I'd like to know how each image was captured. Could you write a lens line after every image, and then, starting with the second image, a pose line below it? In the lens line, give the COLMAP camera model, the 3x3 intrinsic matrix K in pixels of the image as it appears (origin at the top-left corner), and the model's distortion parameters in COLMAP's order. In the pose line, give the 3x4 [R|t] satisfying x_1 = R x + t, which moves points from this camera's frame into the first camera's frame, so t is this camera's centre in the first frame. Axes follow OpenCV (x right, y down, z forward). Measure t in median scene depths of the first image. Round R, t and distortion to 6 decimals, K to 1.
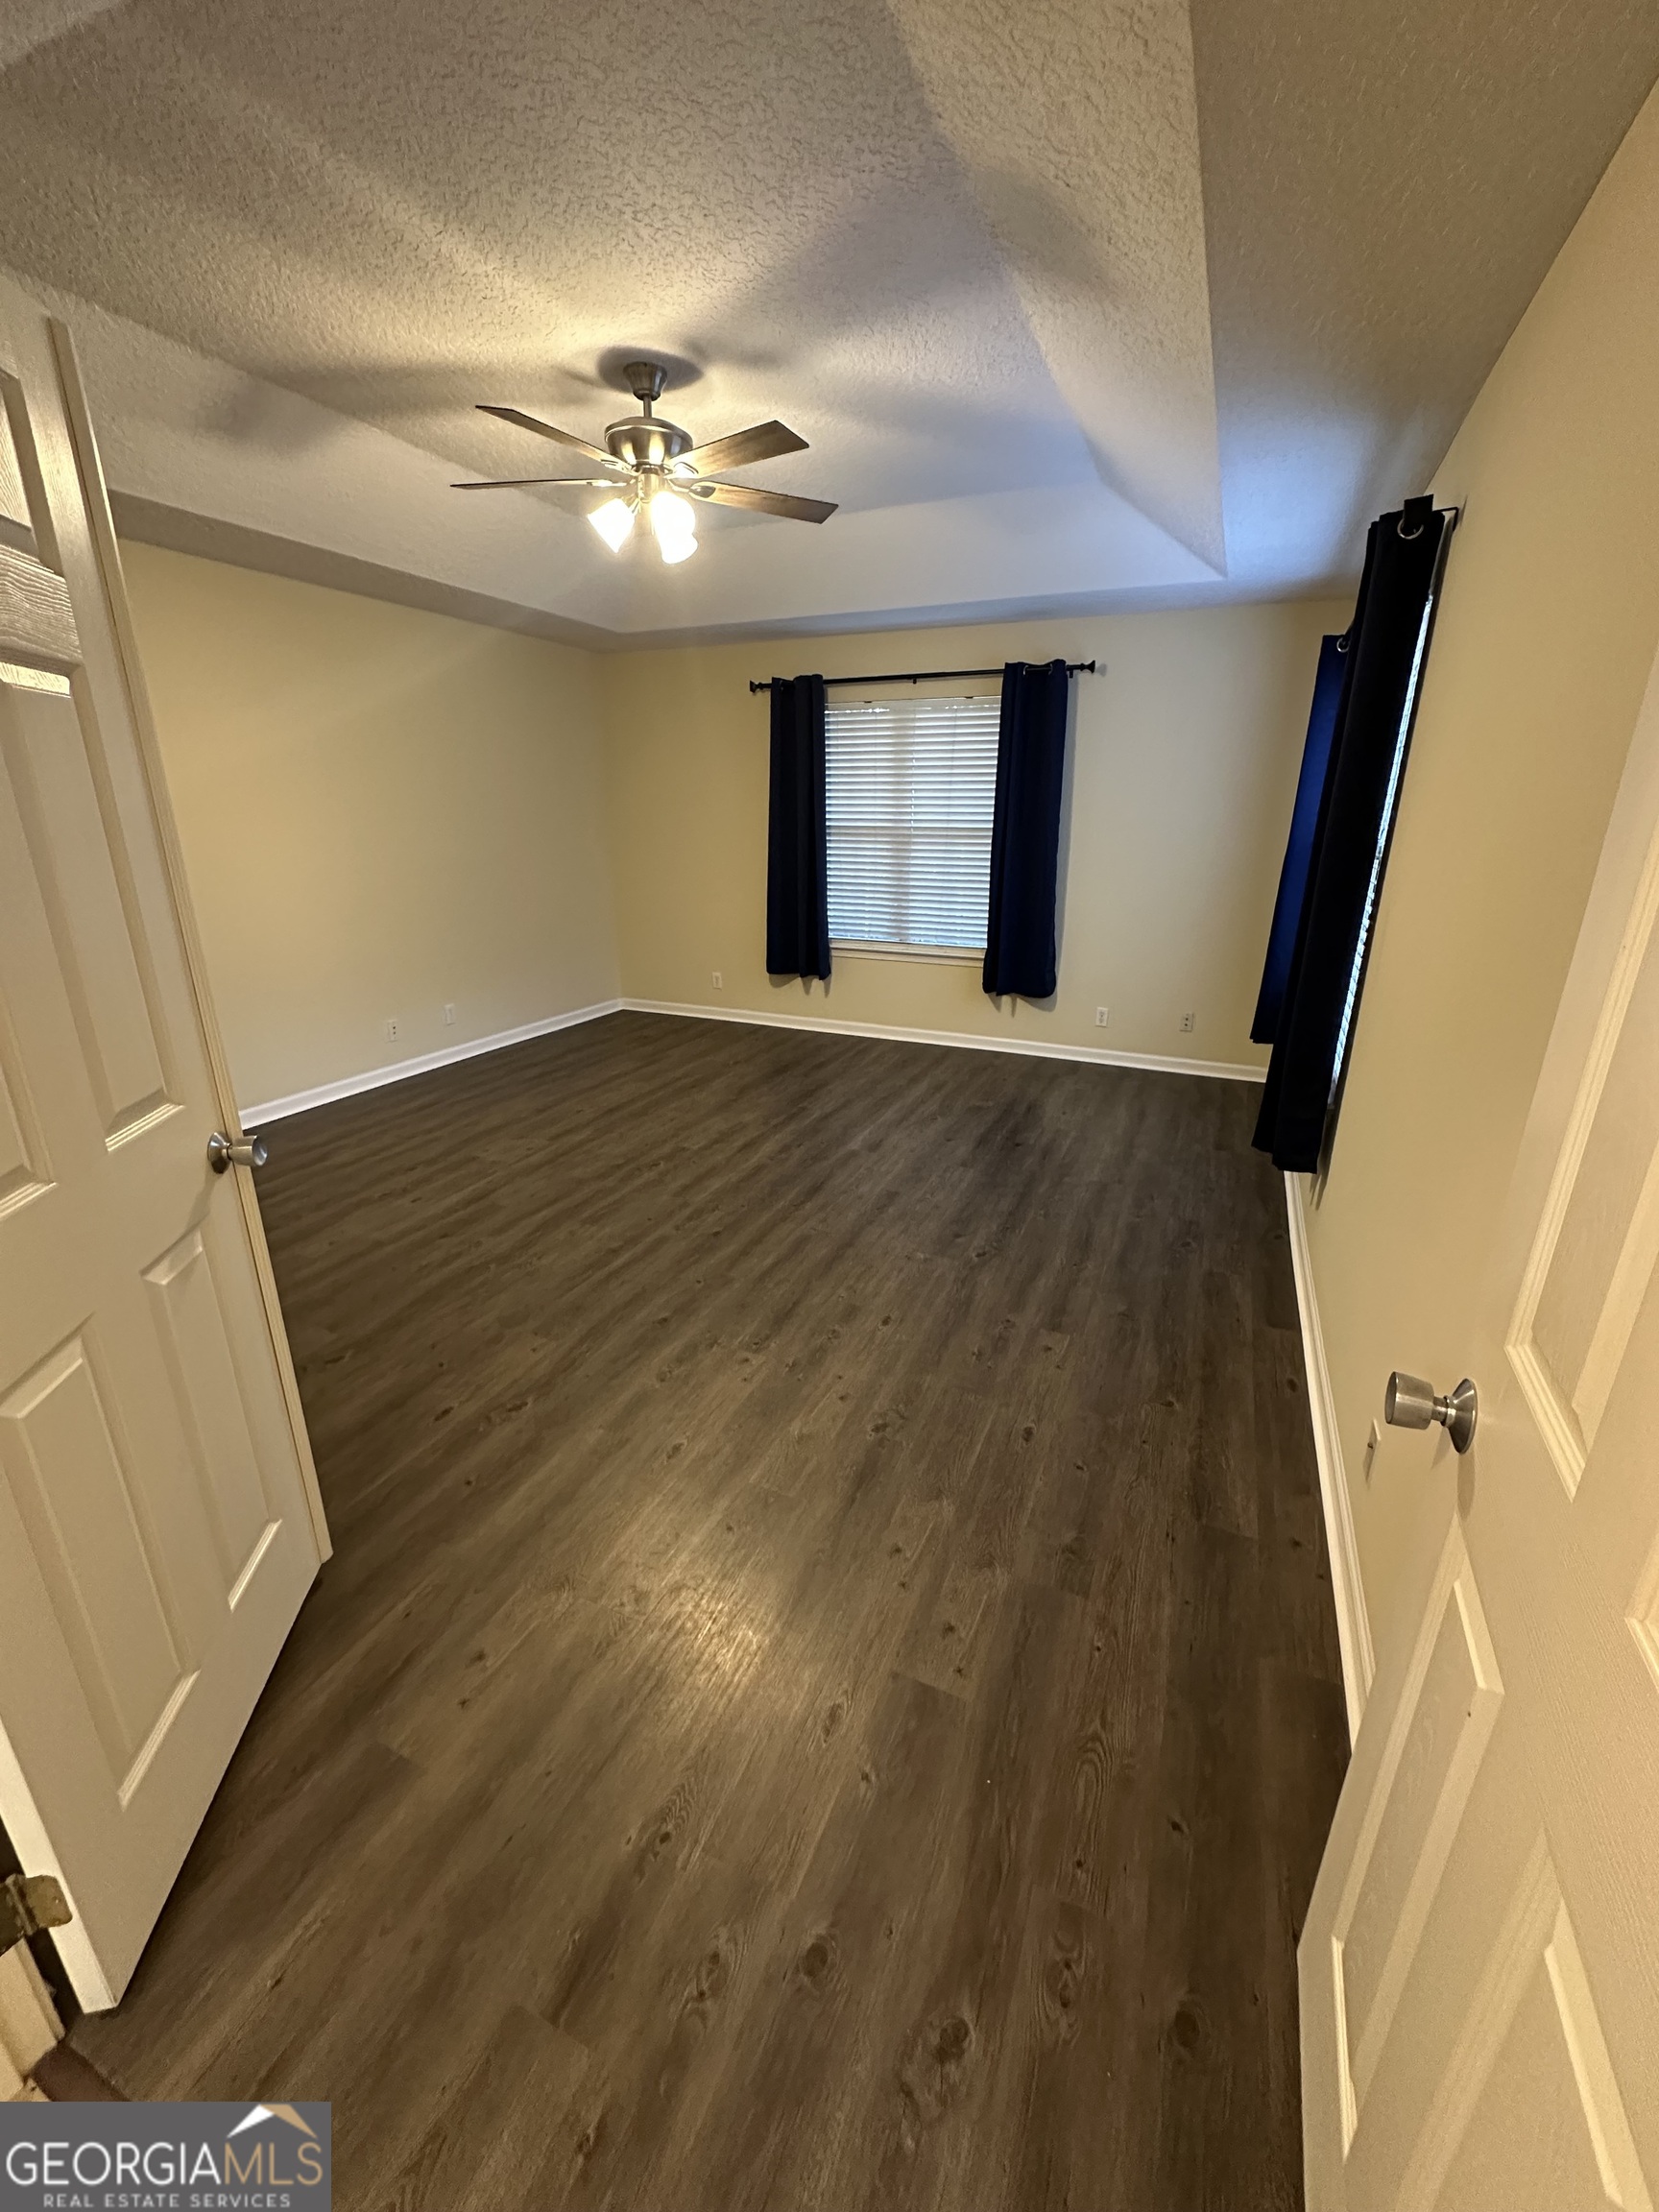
lens RADIAL K [[882.3, 0, 827.6], [0, 882.3, 1106.4], [0, 0, 1]] dist [-0.002072, 0.000141]
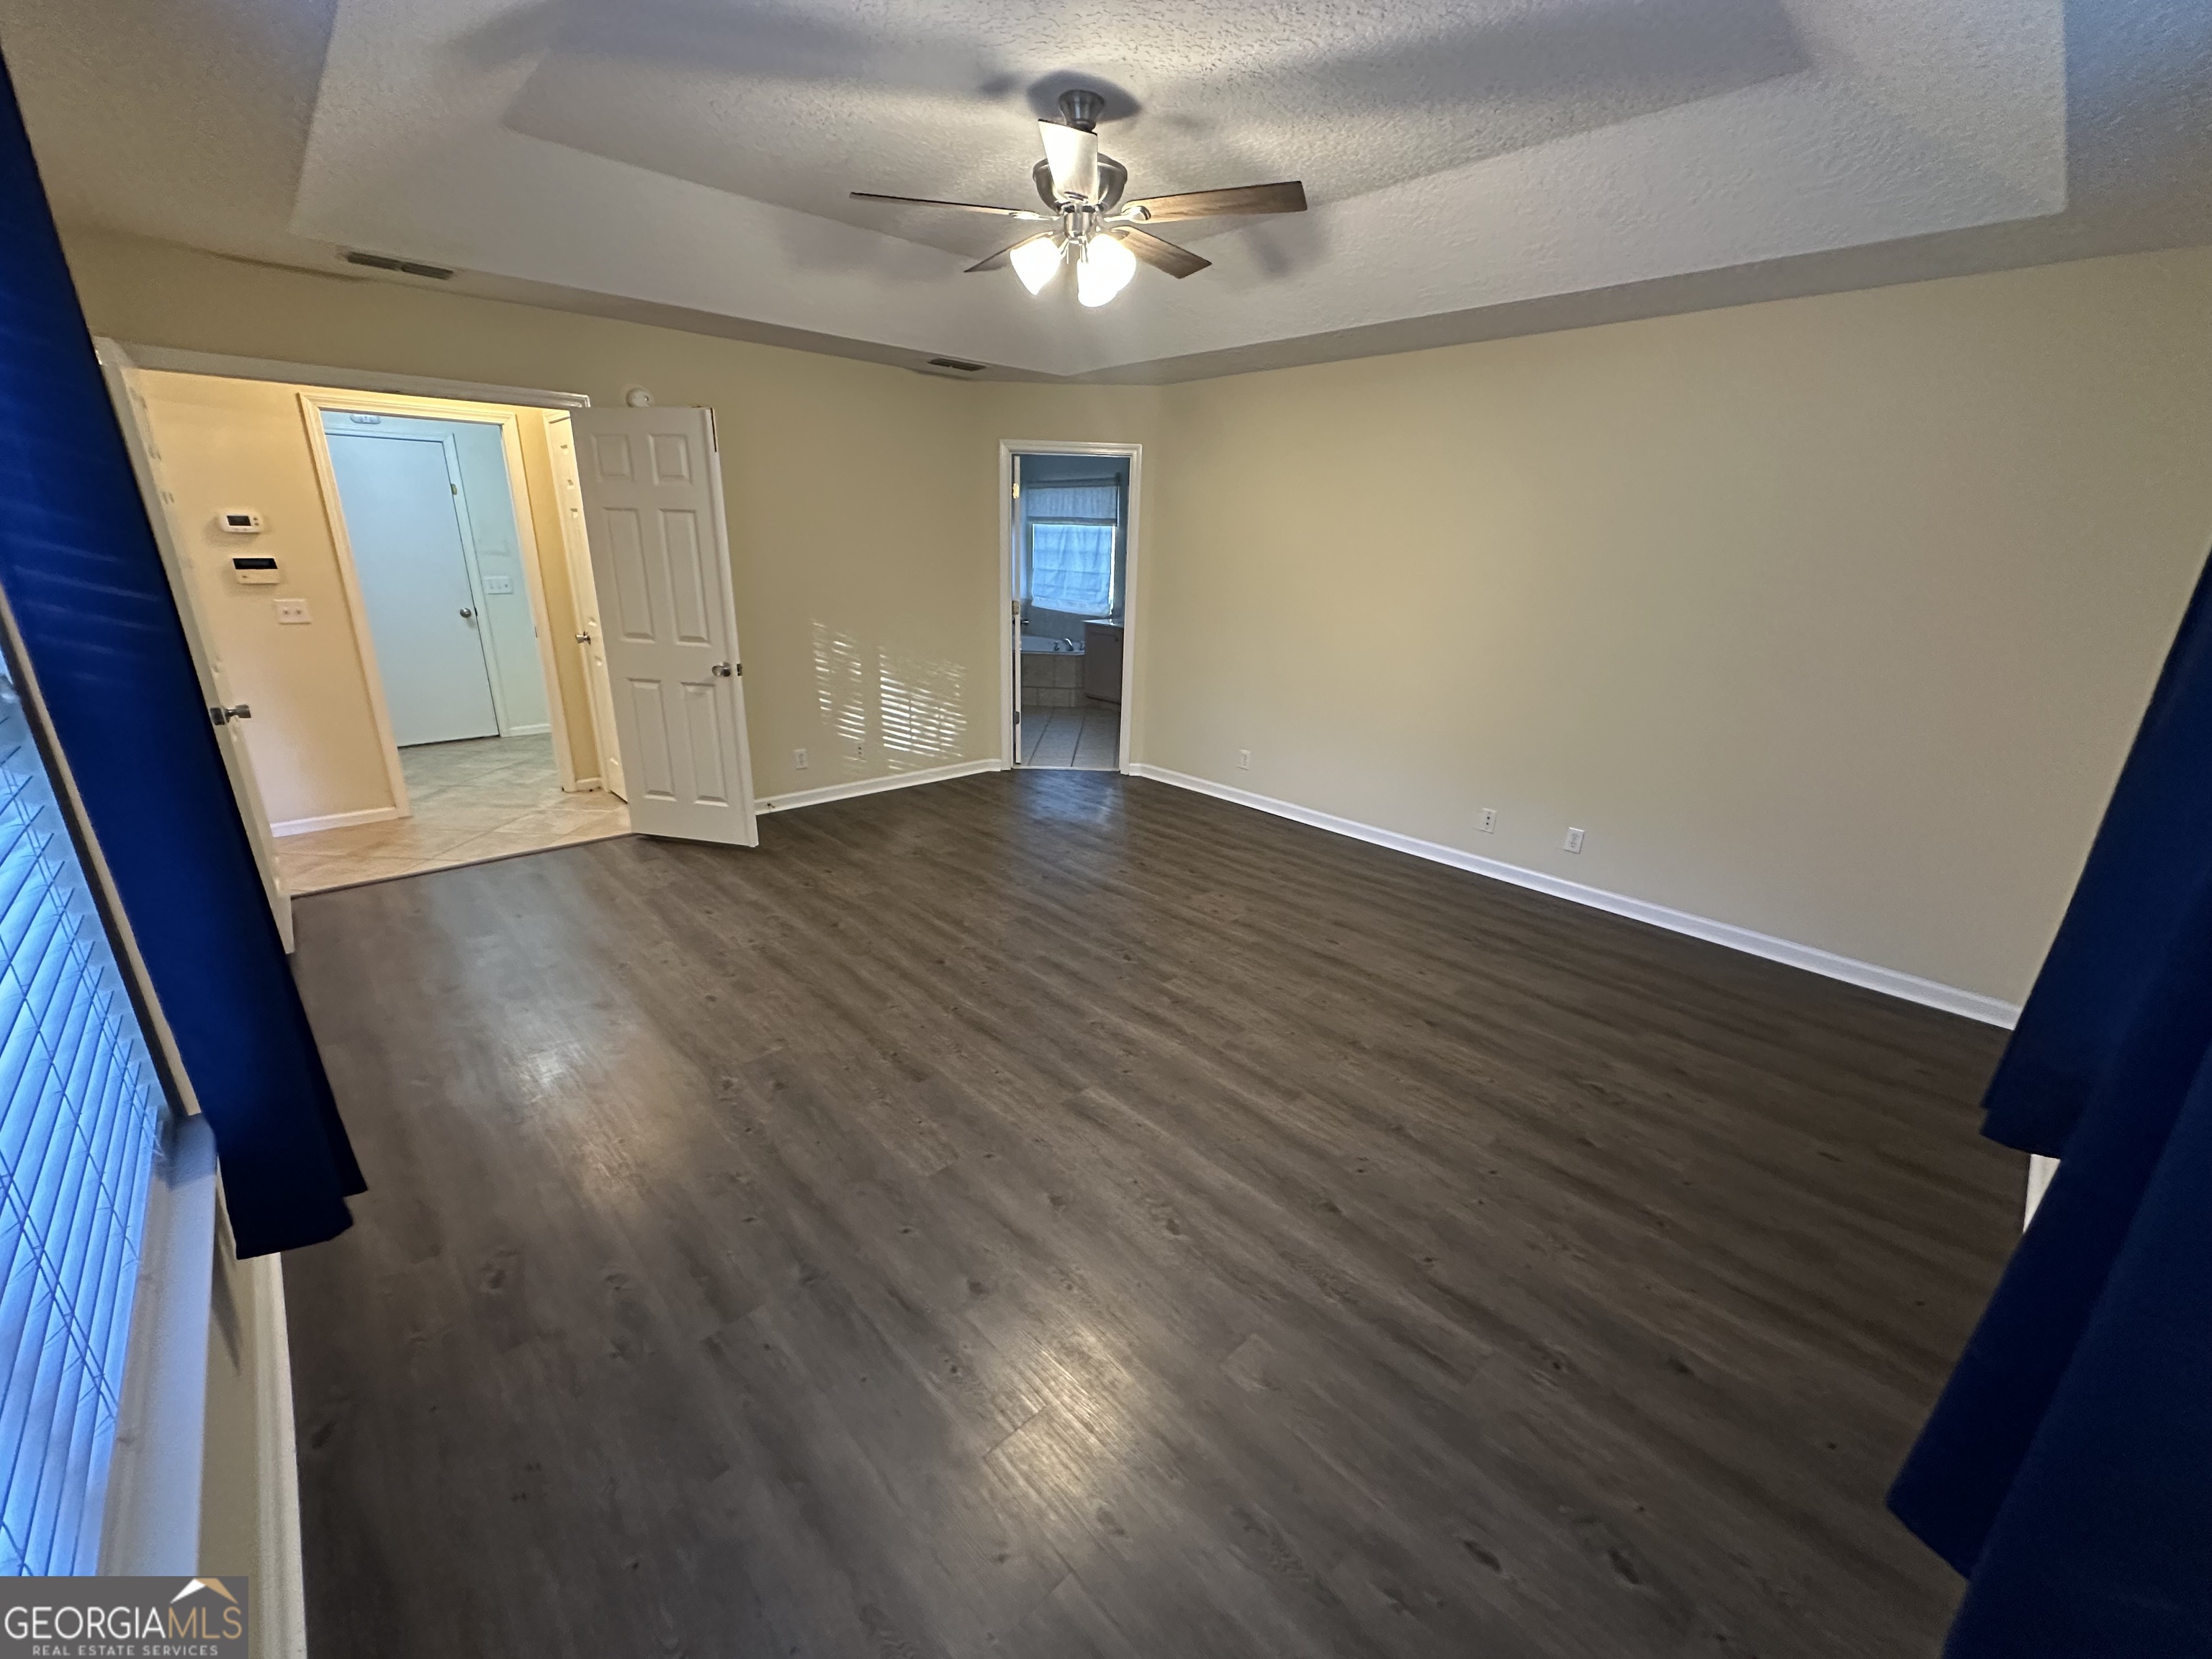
lens RADIAL K [[882.3, 0, 1115.5], [0, 882.3, 827.9], [0, 0, 1]] dist [-0.002072, 0.000141]
pose [[-0.380321, 0.276111, -0.882677, 0.596908], [-0.325155, 0.853548, 0.407099, -0.429850], [0.865812, 0.441835, -0.234843, 1.178734]]
